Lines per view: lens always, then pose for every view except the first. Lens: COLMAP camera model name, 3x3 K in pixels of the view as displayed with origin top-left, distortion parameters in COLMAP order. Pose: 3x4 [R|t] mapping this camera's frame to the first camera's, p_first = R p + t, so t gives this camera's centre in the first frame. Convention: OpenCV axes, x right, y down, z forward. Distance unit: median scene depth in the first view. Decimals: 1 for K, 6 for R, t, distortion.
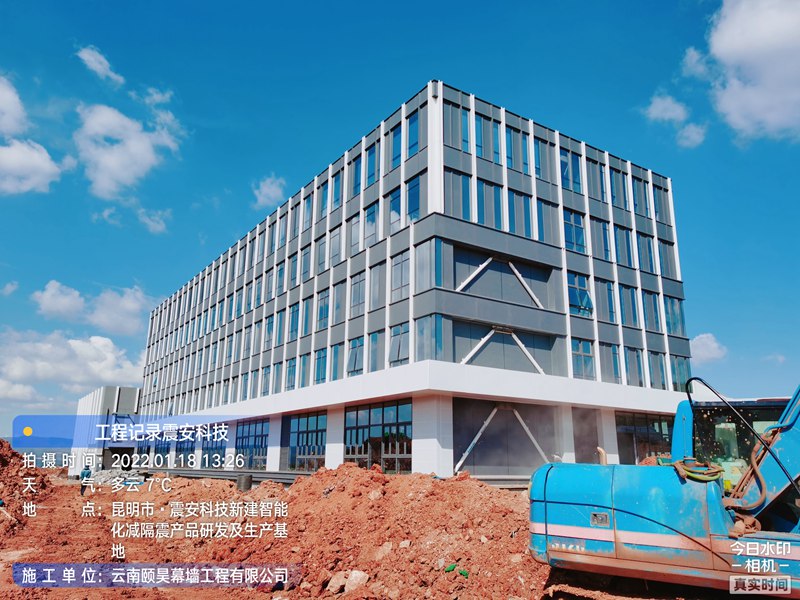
lens RADIAL K [[617.1, 0, 400.2], [0, 617.1, 302.0], [0, 0, 1]] dist [0.034381, -0.001555]
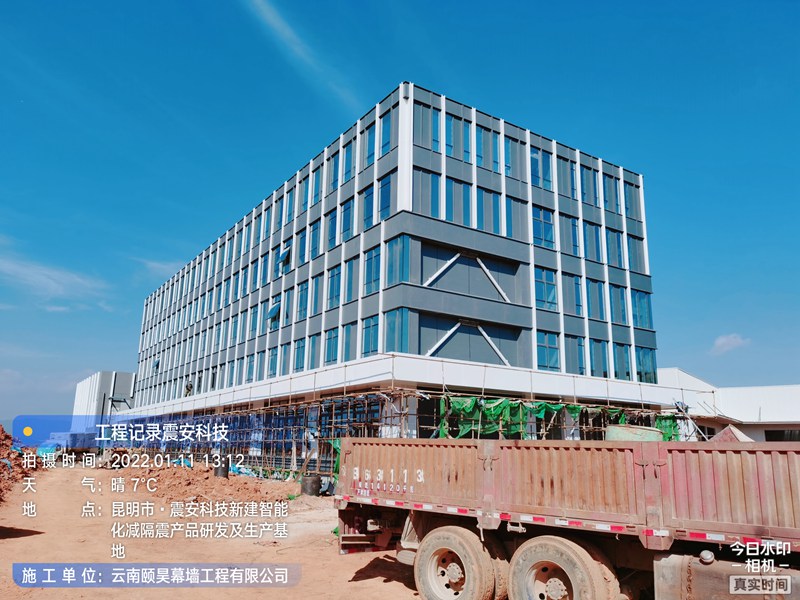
lens RADIAL K [[617.1, 0, 400.2], [0, 617.1, 302.0], [0, 0, 1]] dist [0.034381, -0.001555]
pose [[0.999974, 0.006258, -0.003442, 0.048348], [-0.006177, 0.999715, 0.023063, -0.012260], [0.003585, -0.023041, 0.999728, -0.042281]]
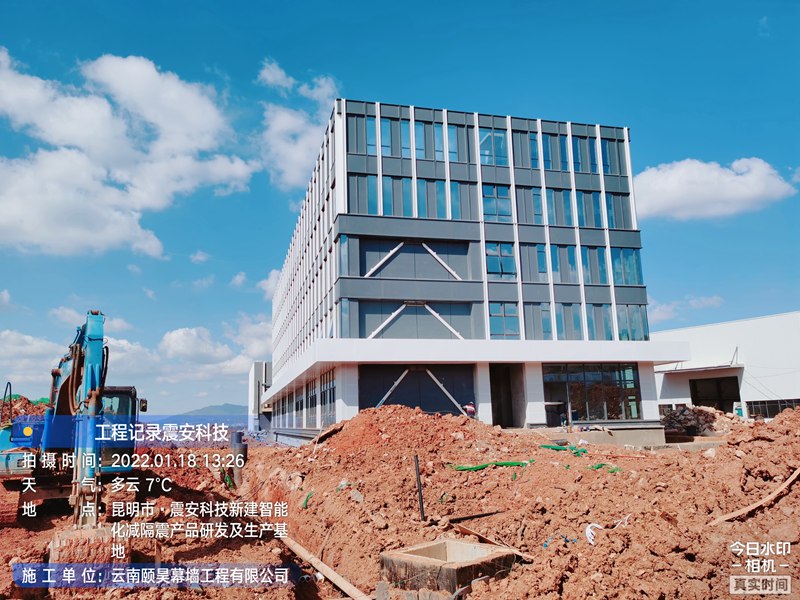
lens RADIAL K [[619.5, 0, 398.5], [0, 619.5, 301.6], [0, 0, 1]] dist [0.041436, -0.000389]
pose [[0.943137, -0.099233, -0.317246, 0.470178], [0.120889, 0.991443, 0.049269, -0.018286], [0.309643, -0.084819, 0.947062, -0.112402]]
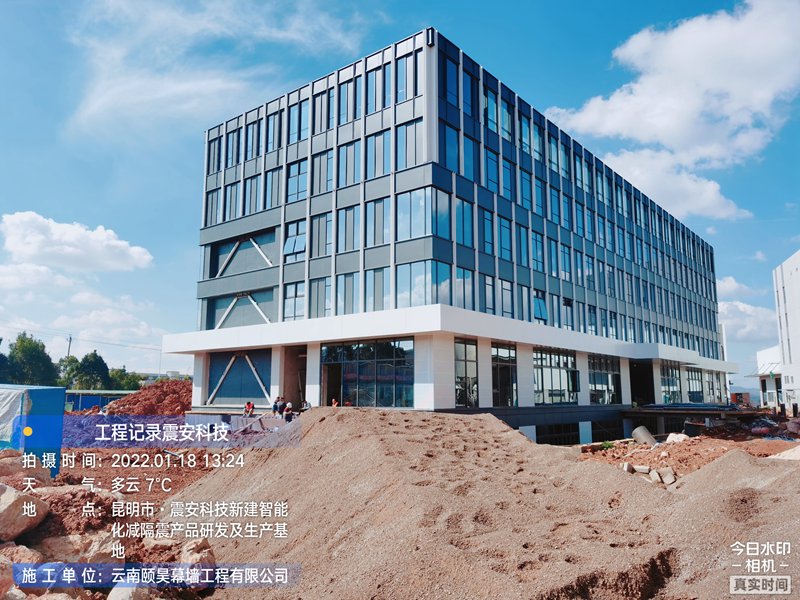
lens RADIAL K [[617.1, 0, 400.2], [0, 617.1, 302.0], [0, 0, 1]] dist [0.034381, -0.001555]
pose [[0.296086, -0.158591, -0.941903, 1.364375], [0.243140, 0.966150, -0.086242, 0.231754], [0.923697, -0.203479, 0.324623, 0.813865]]
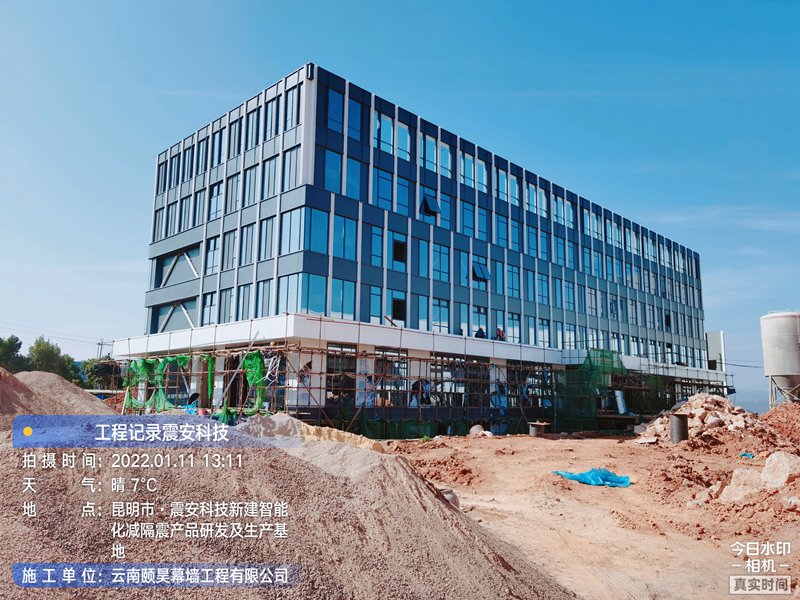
lens RADIAL K [[619.5, 0, 398.5], [0, 619.5, 301.6], [0, 0, 1]] dist [0.041436, -0.000389]
pose [[0.196951, -0.168716, -0.965787, 1.532884], [0.232923, 0.964930, -0.121067, 0.309488], [0.952343, -0.201110, 0.229342, 1.069237]]
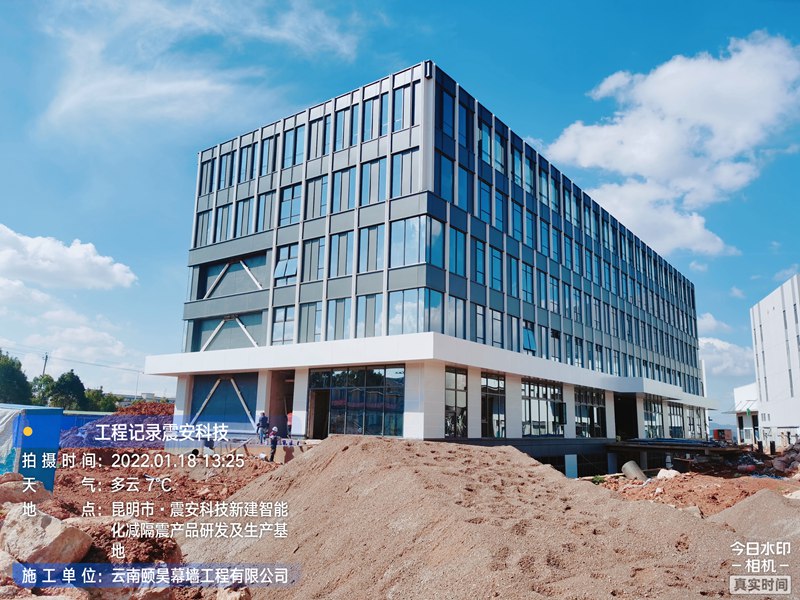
lens RADIAL K [[616.0, 0, 399.5], [0, 616.0, 301.1], [0, 0, 1]] dist [0.032712, -0.004173]
pose [[0.328011, -0.192218, -0.924912, 1.354396], [0.217915, 0.968070, -0.123906, 0.228130], [0.919196, -0.160910, 0.359425, 0.801389]]
